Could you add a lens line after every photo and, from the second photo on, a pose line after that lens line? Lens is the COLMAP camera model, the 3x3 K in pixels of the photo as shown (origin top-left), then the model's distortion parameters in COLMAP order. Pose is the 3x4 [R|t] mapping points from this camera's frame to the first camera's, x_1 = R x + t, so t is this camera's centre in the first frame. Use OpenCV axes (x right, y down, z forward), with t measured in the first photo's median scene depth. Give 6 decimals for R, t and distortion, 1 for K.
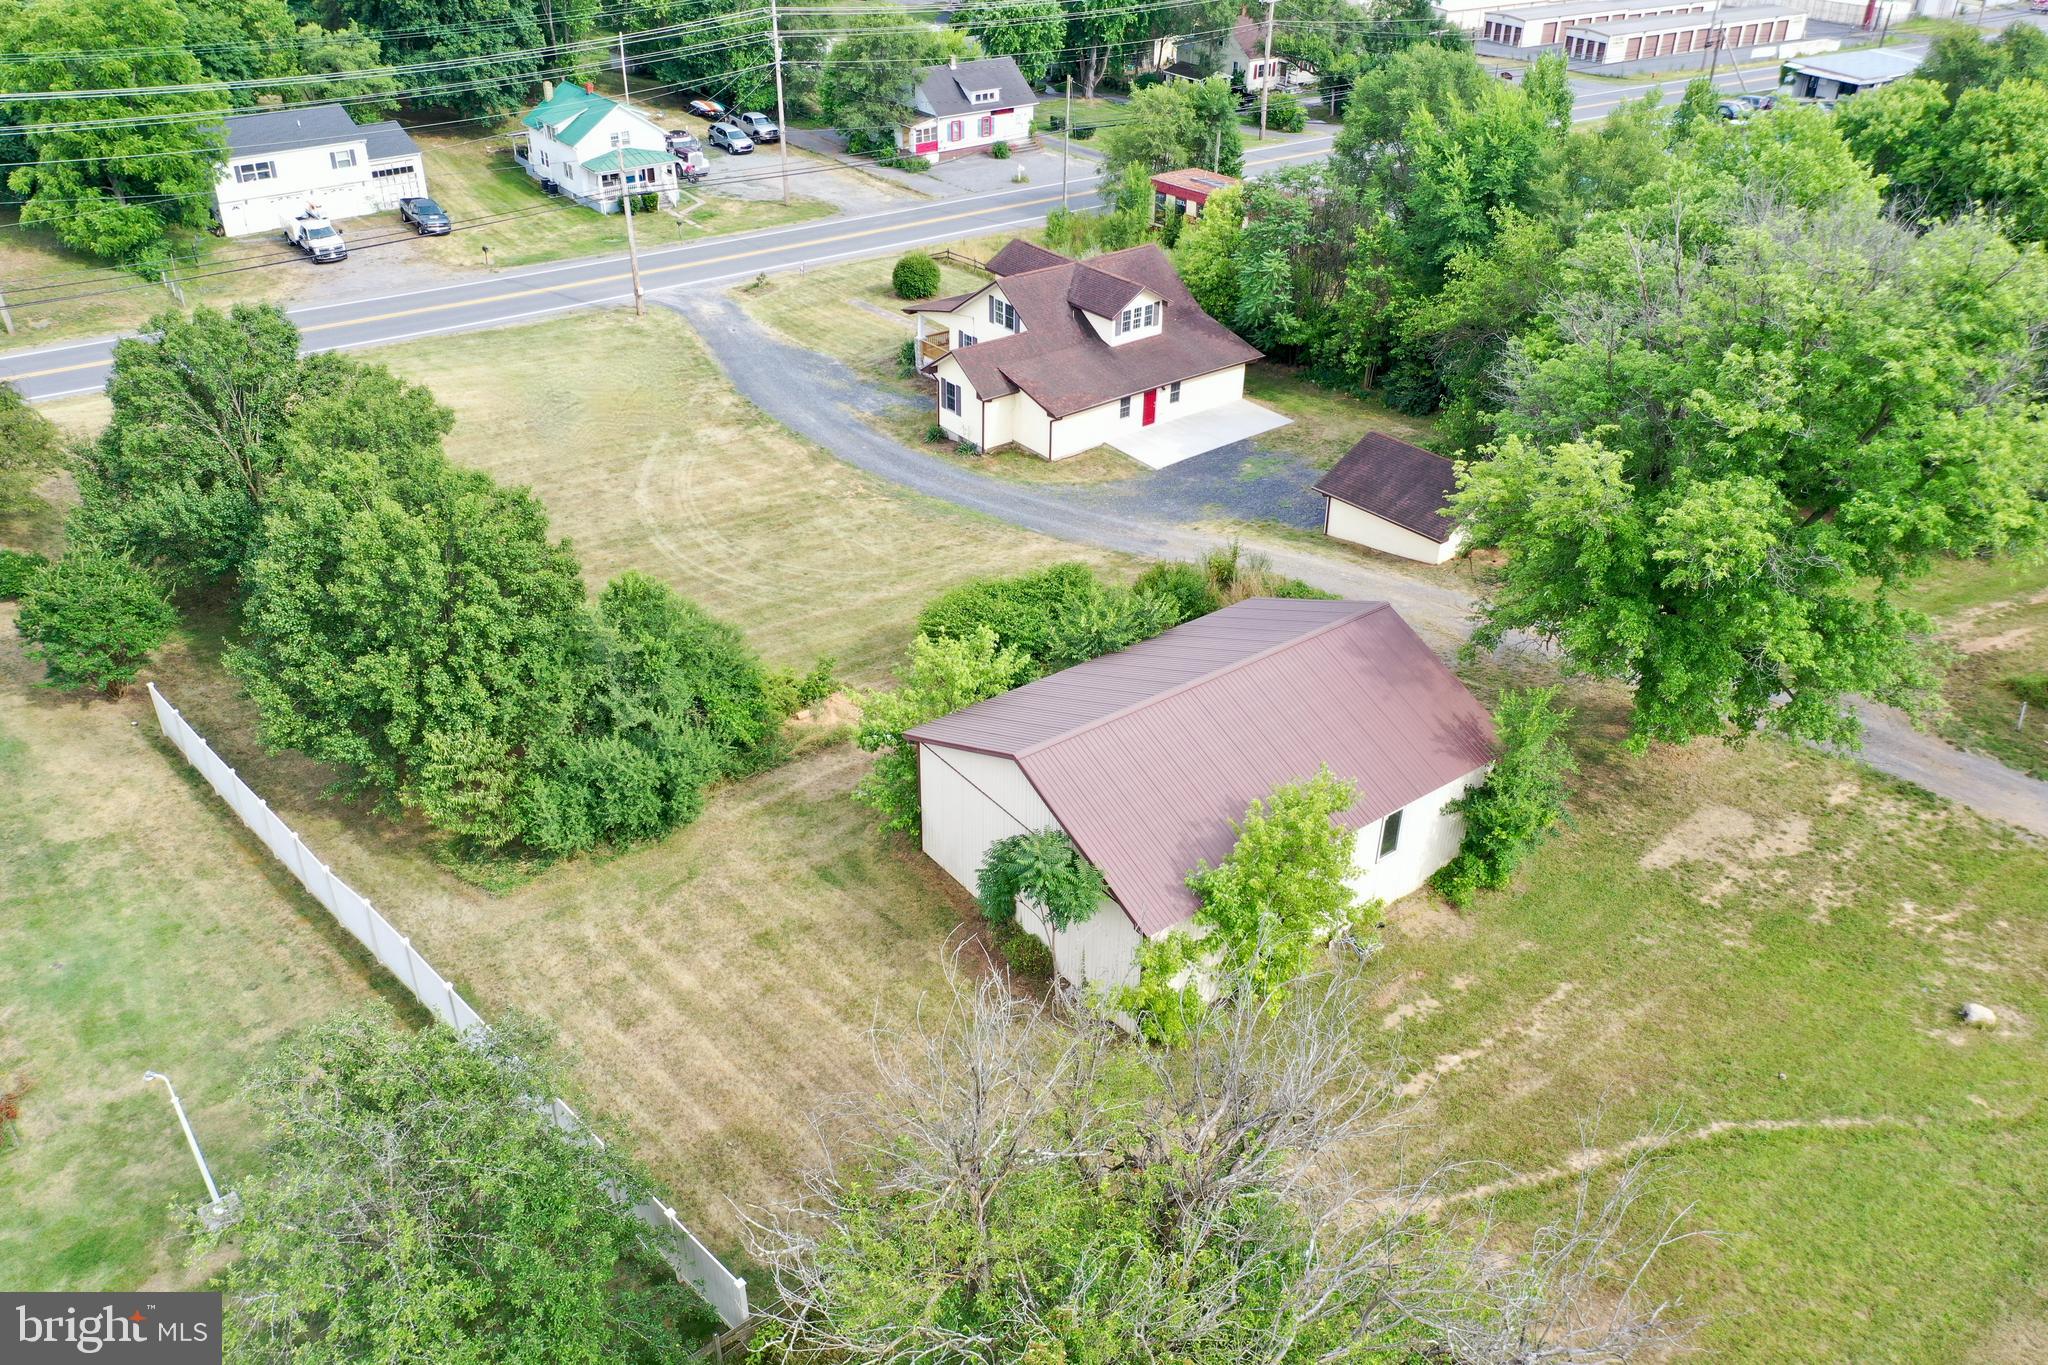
lens RADIAL K [[1596.0, 0, 1024.0], [0, 1596.0, 682.5], [0, 0, 1]] dist [-0.012768, -0.001953]
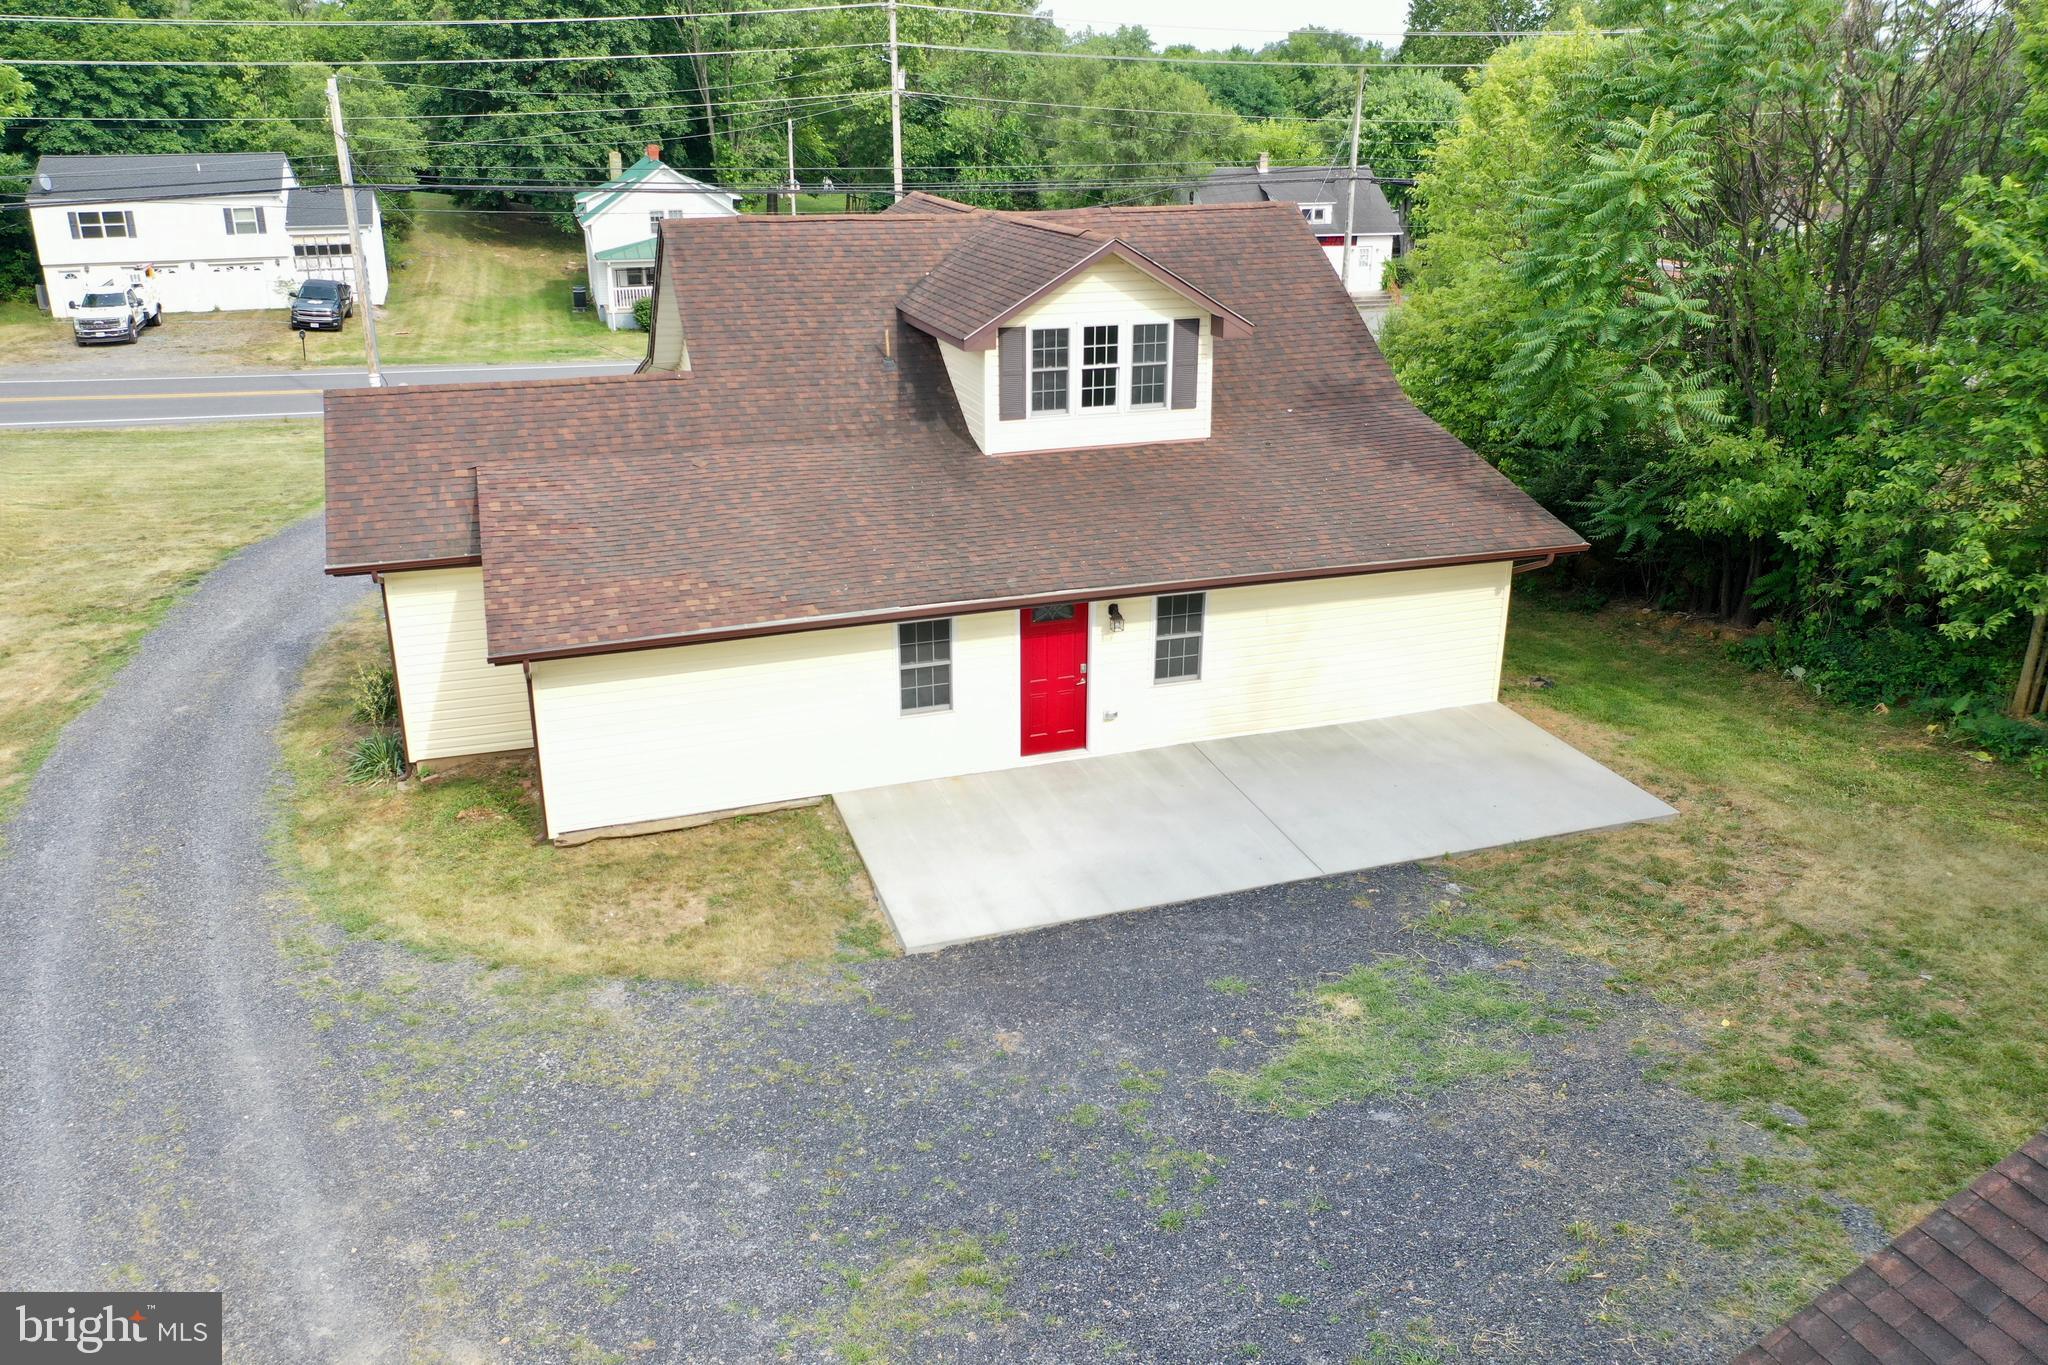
lens RADIAL K [[1590.5, 0, 1024.0], [0, 1590.5, 682.5], [0, 0, 1]] dist [-0.015409, -0.004045]
pose [[0.940454, 0.107628, -0.322431, 0.150464], [-0.167802, 0.971913, -0.165010, -0.126245], [0.295615, 0.209288, 0.932100, 0.740354]]
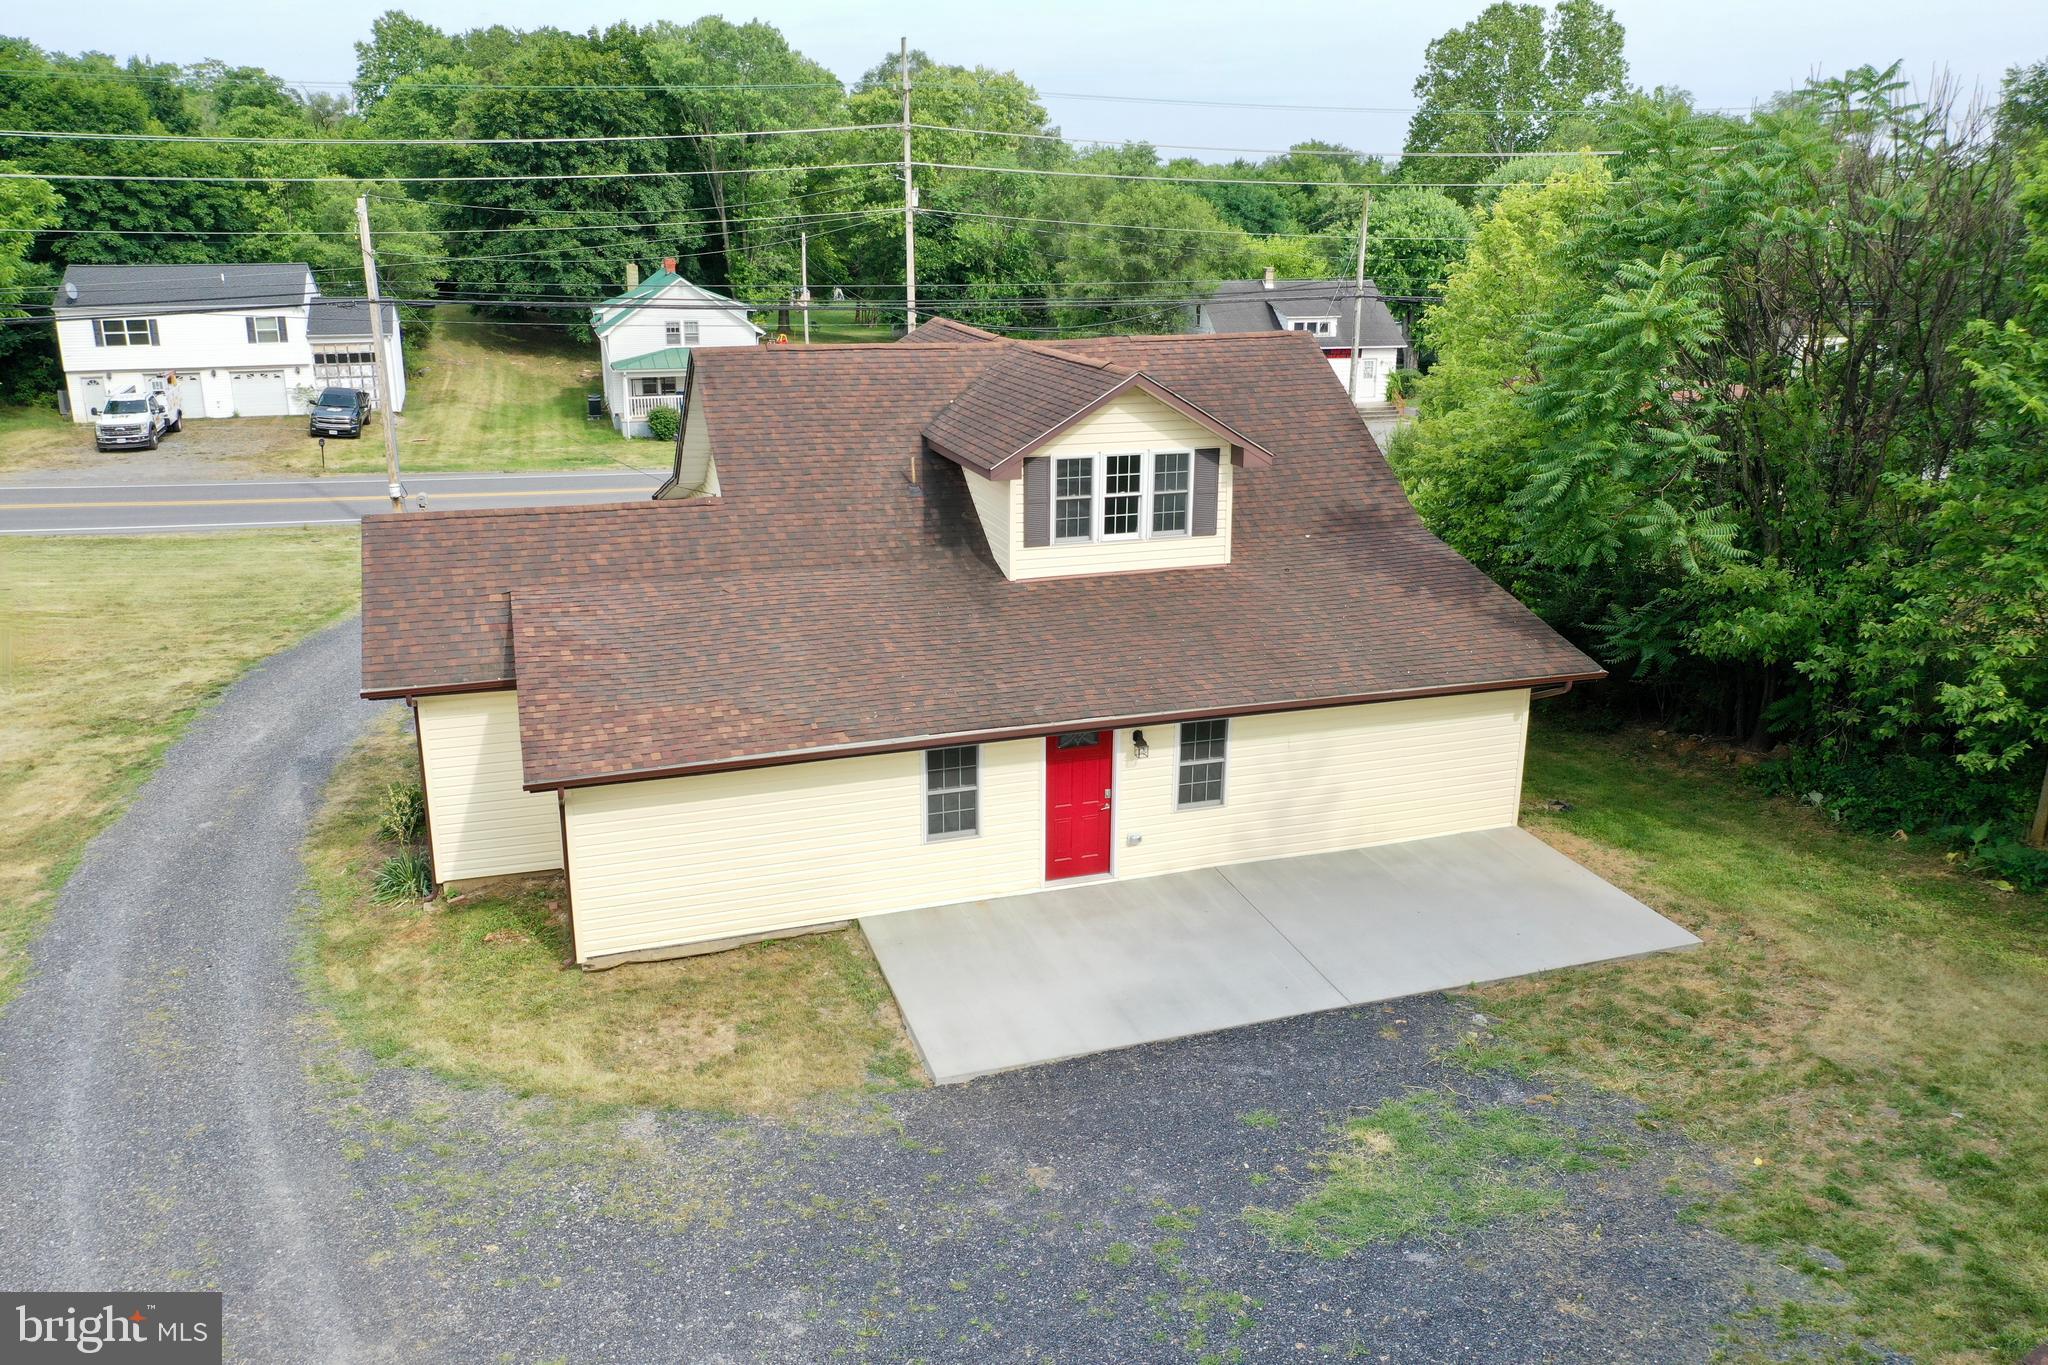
lens RADIAL K [[1596.0, 0, 1024.0], [0, 1596.0, 682.5], [0, 0, 1]] dist [-0.012768, -0.001953]
pose [[0.939532, 0.091376, -0.330047, 0.147913], [-0.172384, 0.958934, -0.225231, -0.128782], [0.295913, 0.268506, 0.916701, 0.735005]]
